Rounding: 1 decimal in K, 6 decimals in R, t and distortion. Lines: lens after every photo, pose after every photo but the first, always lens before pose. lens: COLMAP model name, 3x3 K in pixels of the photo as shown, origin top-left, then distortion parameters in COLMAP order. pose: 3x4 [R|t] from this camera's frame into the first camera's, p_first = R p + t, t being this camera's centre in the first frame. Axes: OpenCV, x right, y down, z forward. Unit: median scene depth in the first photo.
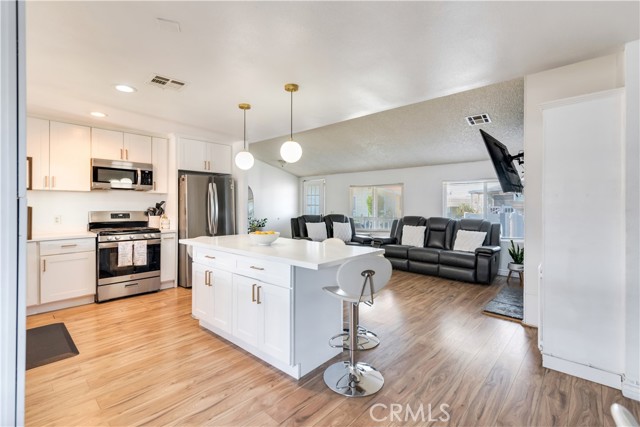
lens RADIAL K [[291.8, 0, 318.2], [0, 291.8, 207.9], [0, 0, 1]] dist [0.004170, 0.000255]
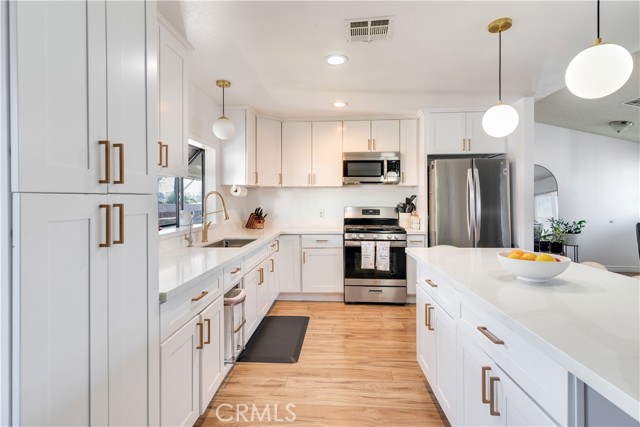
lens RADIAL K [[323.7, 0, 317.5], [0, 323.7, 201.1], [0, 0, 1]] dist [0.010984, -0.000830]
pose [[0.627730, -0.002152, -0.778428, 0.012842], [-0.001504, 0.999991, -0.003978, -0.003374], [0.778430, 0.003668, 0.627721, 0.255475]]
